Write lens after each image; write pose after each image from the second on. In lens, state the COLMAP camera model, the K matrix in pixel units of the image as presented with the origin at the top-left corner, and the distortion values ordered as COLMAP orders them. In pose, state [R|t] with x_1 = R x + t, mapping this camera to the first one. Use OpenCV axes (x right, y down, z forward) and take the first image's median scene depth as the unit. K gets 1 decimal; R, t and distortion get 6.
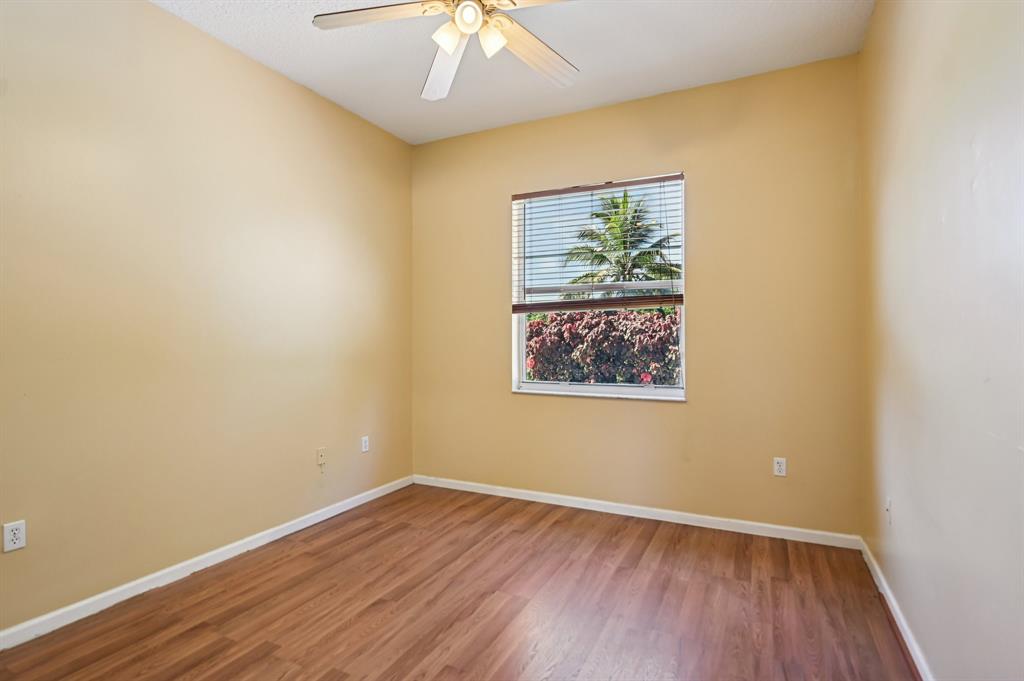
lens RADIAL K [[513.1, 0, 512.6], [0, 513.1, 338.5], [0, 0, 1]] dist [0.008029, -0.002086]
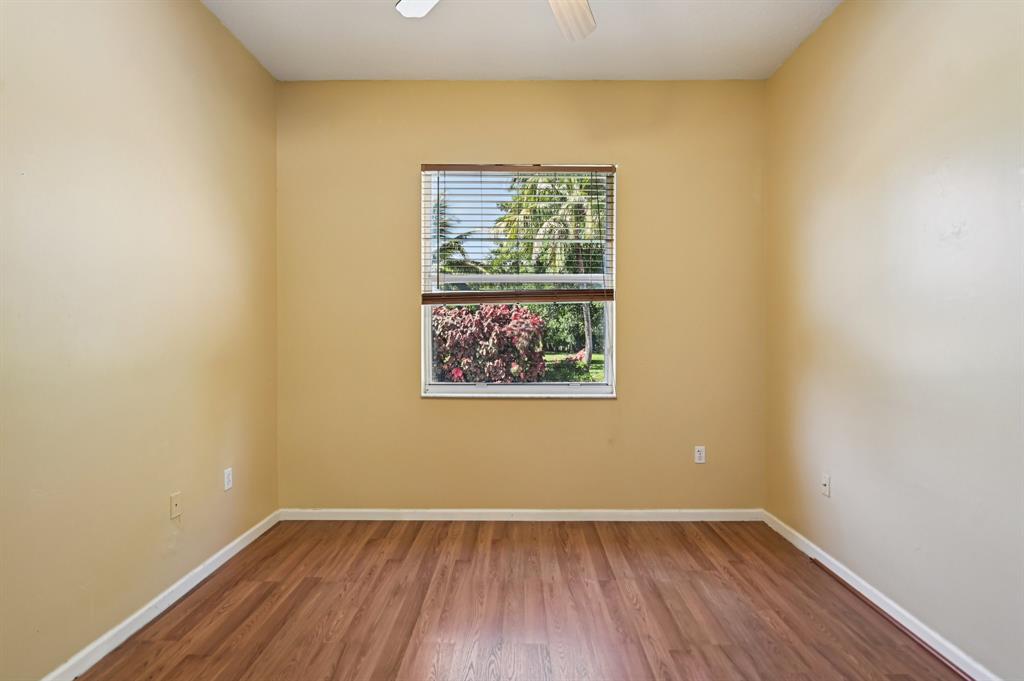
lens RADIAL K [[513.1, 0, 511.5], [0, 513.1, 341.8], [0, 0, 1]] dist [0.008029, -0.002086]
pose [[0.899577, -0.004075, 0.436744, -0.279974], [-0.002714, 0.999885, 0.014919, 0.000003], [-0.436755, -0.014606, 0.899462, 0.200644]]
